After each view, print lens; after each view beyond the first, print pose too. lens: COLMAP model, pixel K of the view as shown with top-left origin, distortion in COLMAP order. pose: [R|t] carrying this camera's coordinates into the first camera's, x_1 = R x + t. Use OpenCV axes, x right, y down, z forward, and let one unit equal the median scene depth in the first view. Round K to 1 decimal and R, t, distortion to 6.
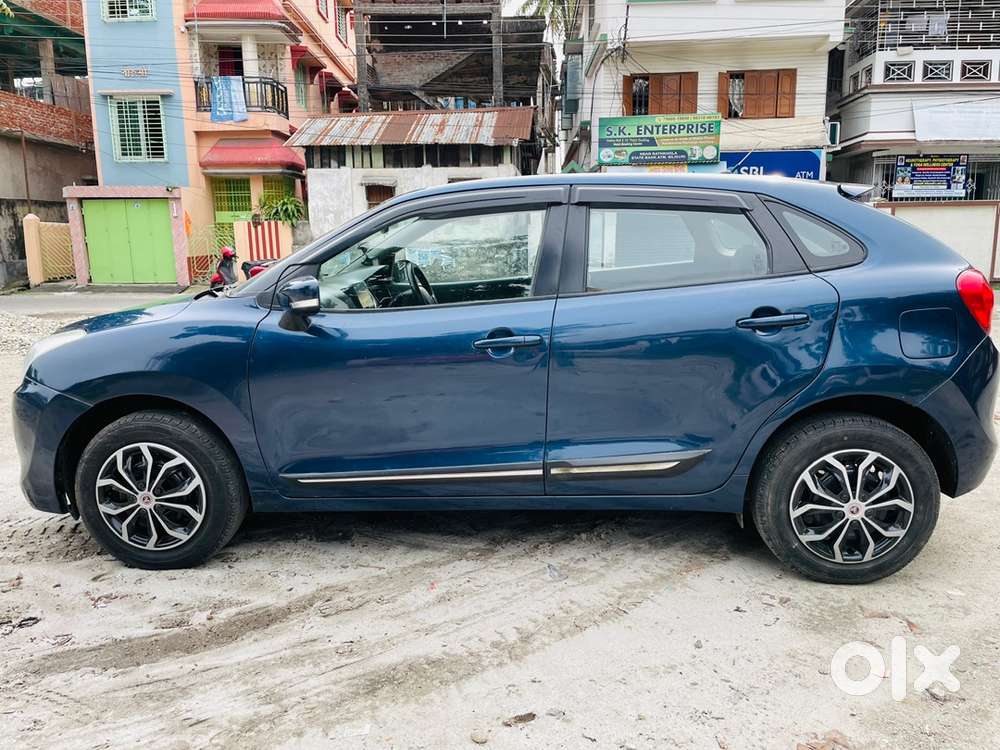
lens RADIAL K [[753.0, 0, 500.0], [0, 753.0, 375.0], [0, 0, 1]] dist [0.089880, -0.126138]
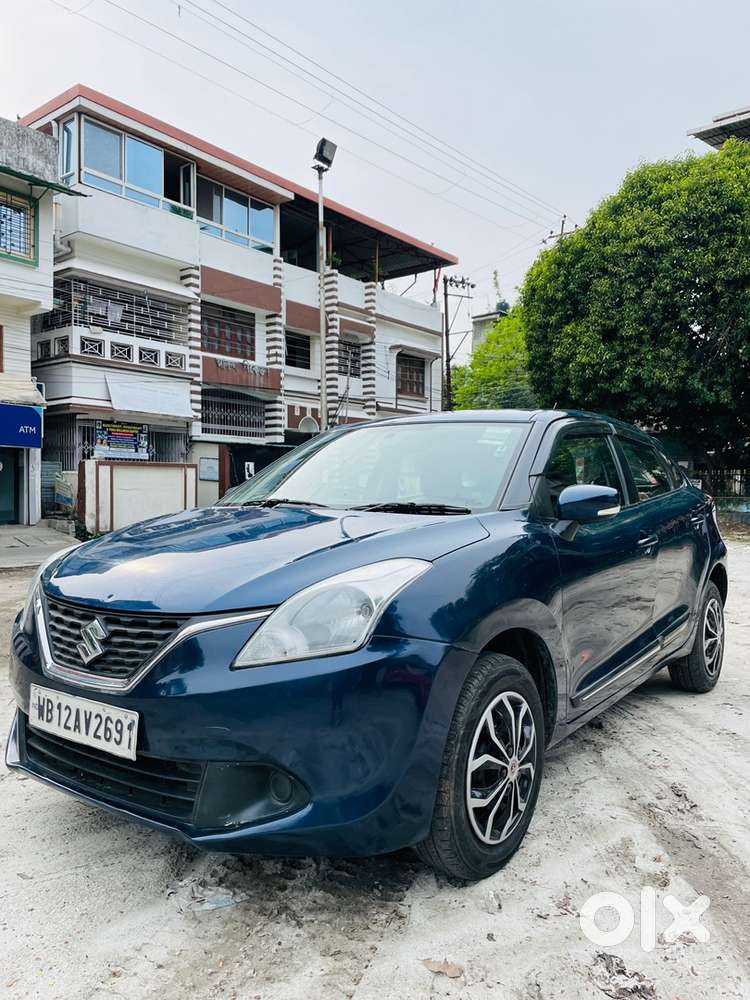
lens RADIAL K [[753.0, 0, 369.5], [0, 753.0, 498.1], [0, 0, 1]] dist [0.089880, -0.126138]
pose [[0.544714, 0.006393, 0.838597, -0.192111], [0.143636, 0.984483, -0.100805, -0.008014], [-0.826229, 0.175362, 0.535344, 0.106320]]
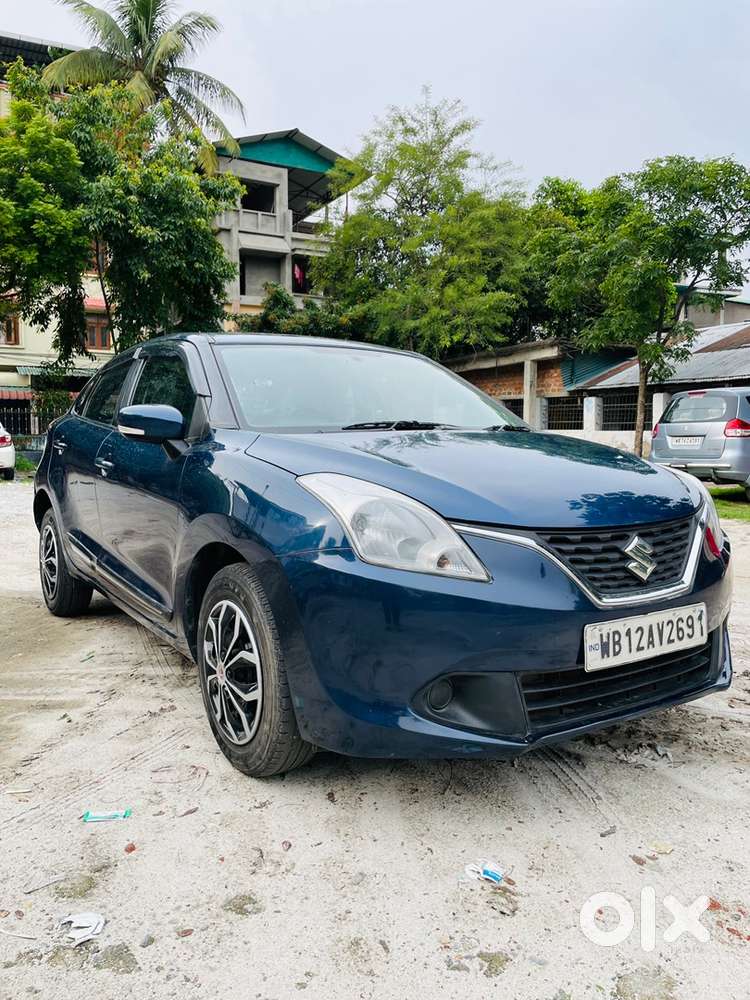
lens RADIAL K [[753.5, 0, 367.3], [0, 753.5, 498.5], [0, 0, 1]] dist [0.090251, -0.126711]
pose [[-0.586541, -0.063837, 0.807400, -0.184949], [0.156759, 0.969091, 0.190500, -0.041665], [-0.794605, 0.238303, -0.558404, 0.305345]]
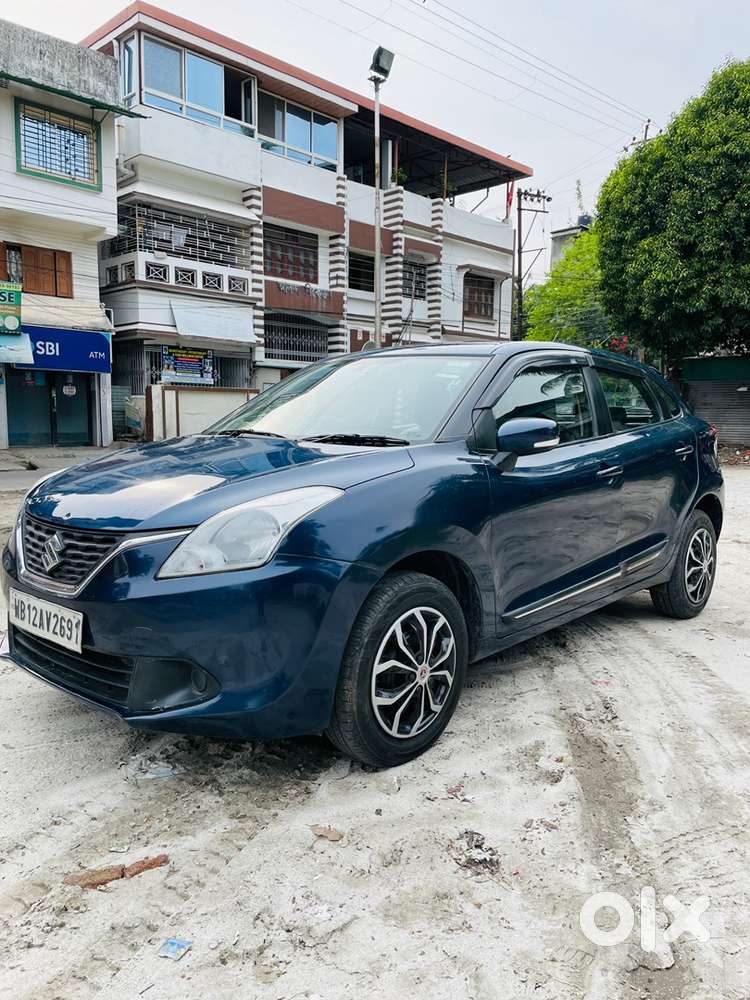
lens RADIAL K [[753.0, 0, 369.5], [0, 753.0, 498.1], [0, 0, 1]] dist [0.089880, -0.126138]
pose [[0.625580, -0.066904, 0.777286, -0.186179], [0.126037, 0.991896, -0.016061, -0.004586], [-0.769912, 0.108014, 0.628942, 0.078370]]
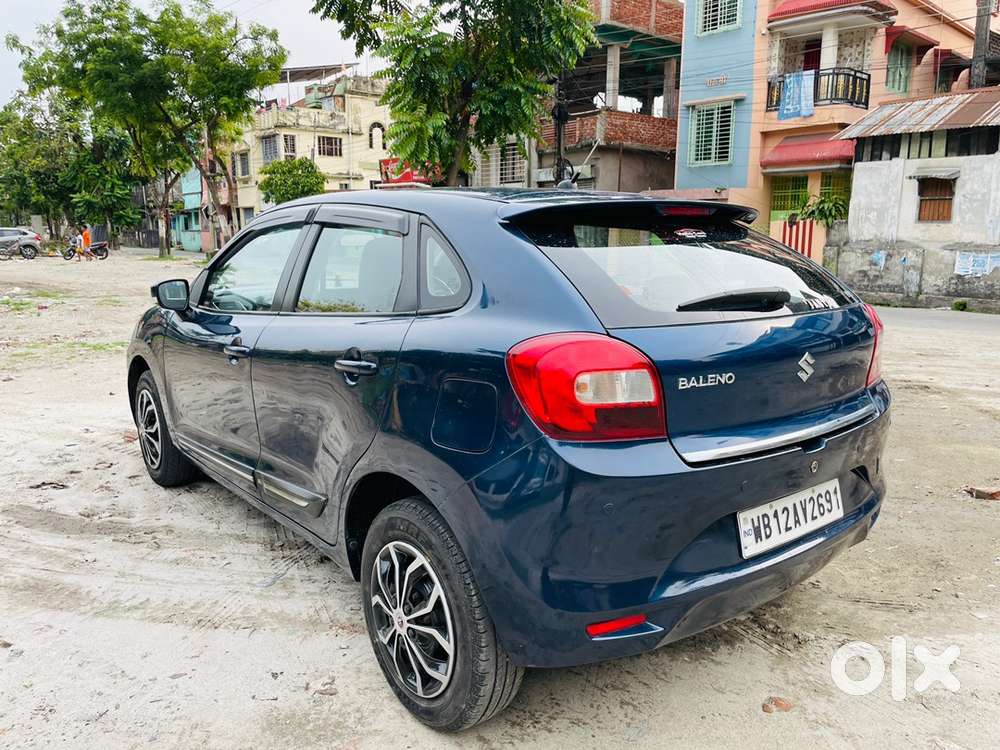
lens RADIAL K [[753.5, 0, 500.6], [0, 753.5, 378.8], [0, 0, 1]] dist [0.090251, -0.126711]
pose [[0.677108, 0.153328, -0.719733, 0.160178], [-0.146658, 0.986549, 0.072196, -0.021114], [0.721122, 0.056670, 0.690487, 0.079710]]
